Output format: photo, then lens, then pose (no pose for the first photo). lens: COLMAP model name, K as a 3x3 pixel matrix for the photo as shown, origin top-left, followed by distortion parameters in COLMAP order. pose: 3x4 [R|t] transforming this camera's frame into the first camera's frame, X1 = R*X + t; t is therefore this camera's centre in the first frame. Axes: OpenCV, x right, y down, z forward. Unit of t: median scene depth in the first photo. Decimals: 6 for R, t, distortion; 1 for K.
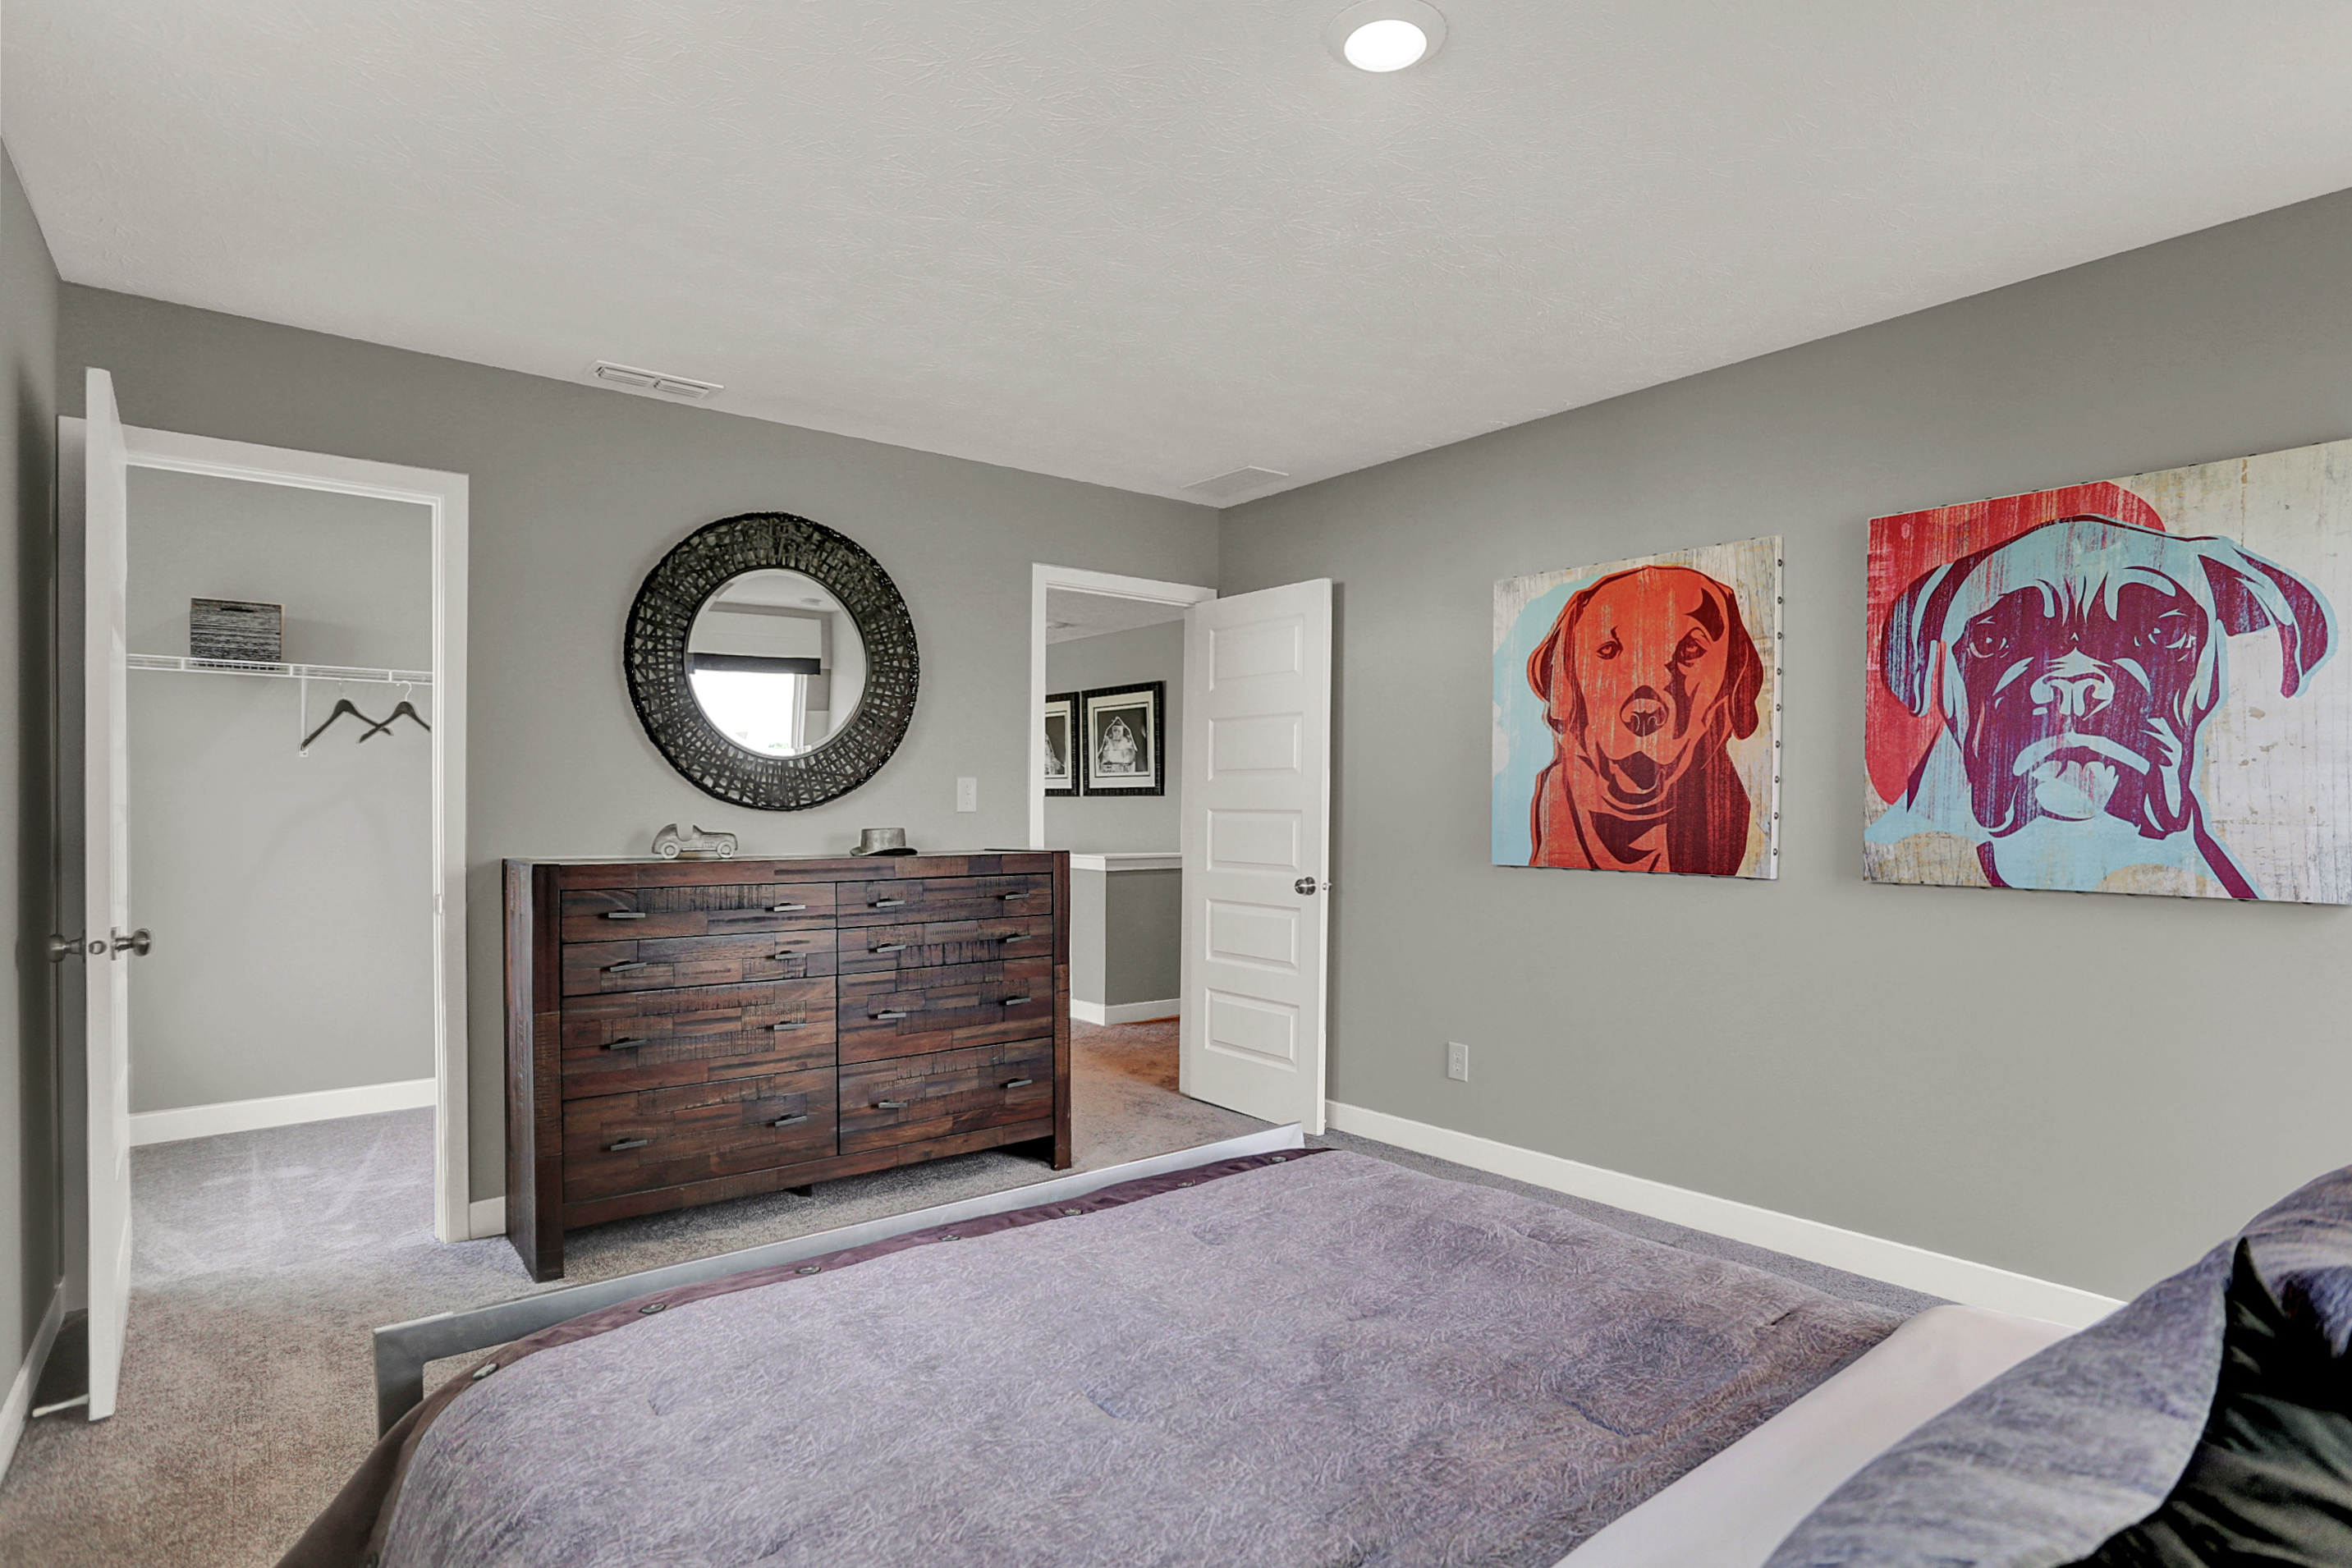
lens RADIAL K [[1197.3, 0, 1166.9], [0, 1197.3, 799.4], [0, 0, 1]] dist [-0.001943, -0.000439]
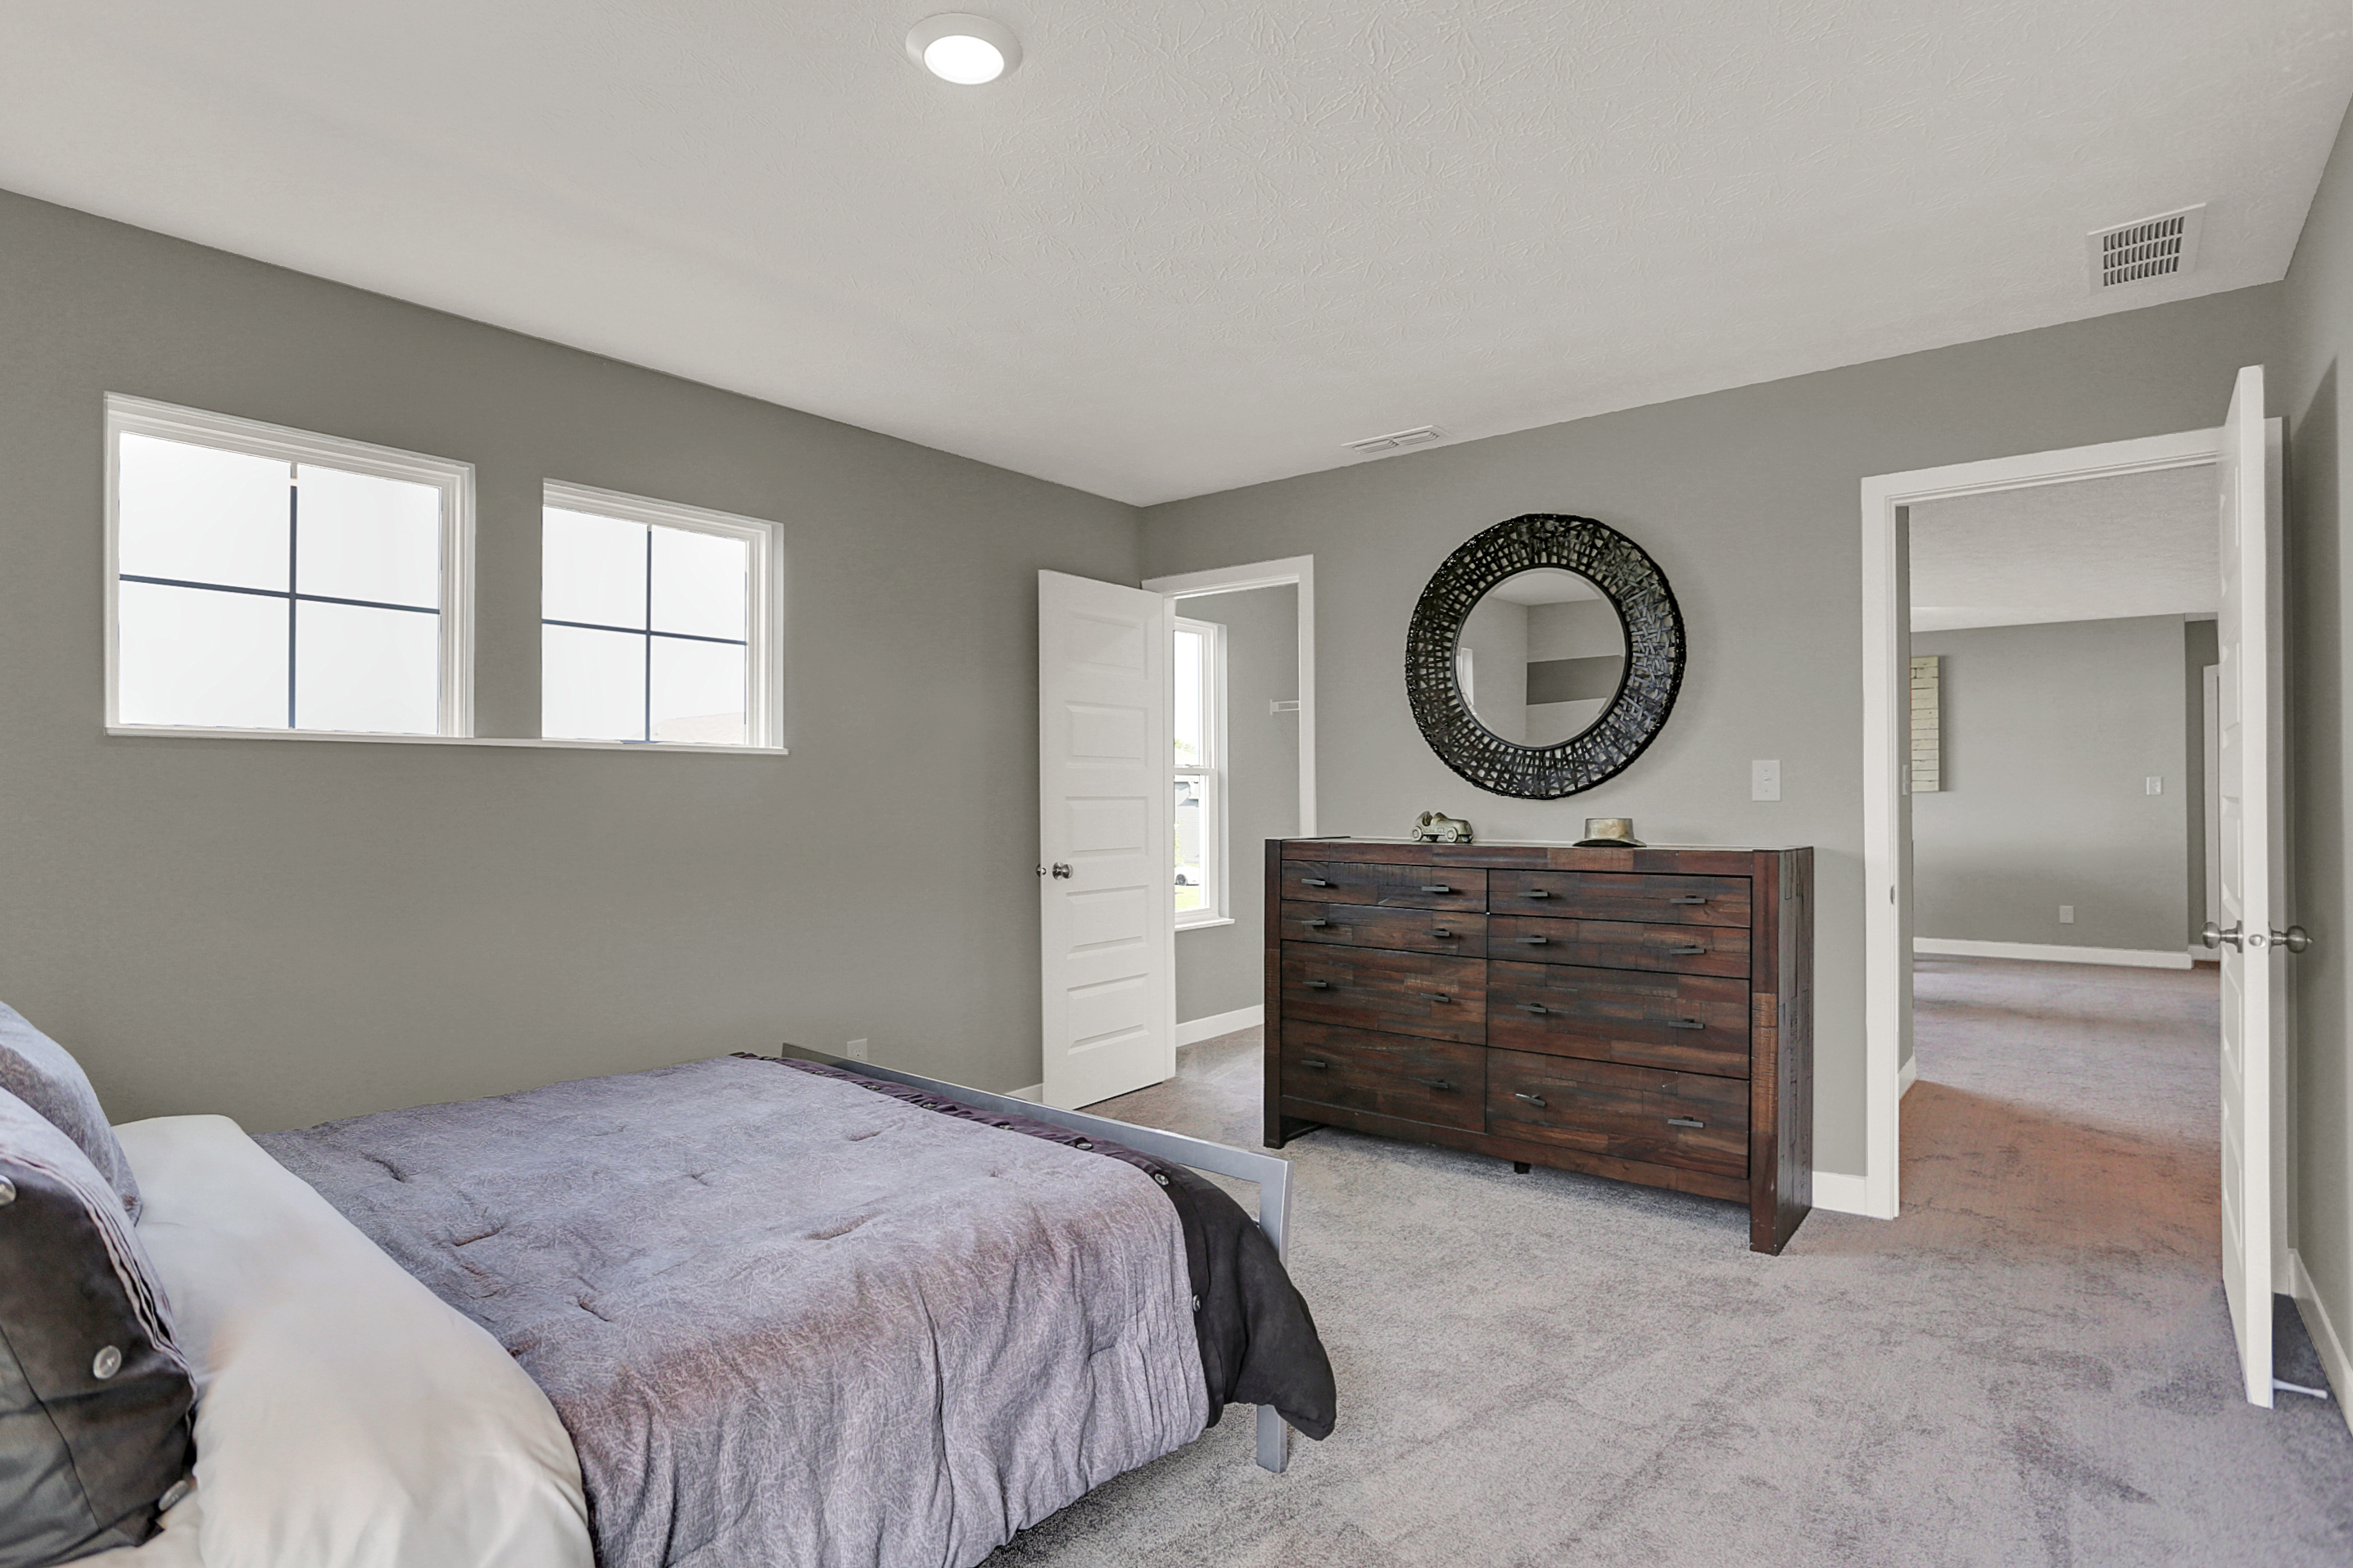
lens RADIAL K [[1197.6, 0, 1166.0], [0, 1197.6, 786.9], [0, 0, 1]] dist [-0.001943, -0.000439]
pose [[0.250761, -0.010179, -0.967996, 0.612438], [0.008514, 0.999929, -0.008309, 0.004211], [0.968012, -0.006158, 0.250829, 0.438746]]
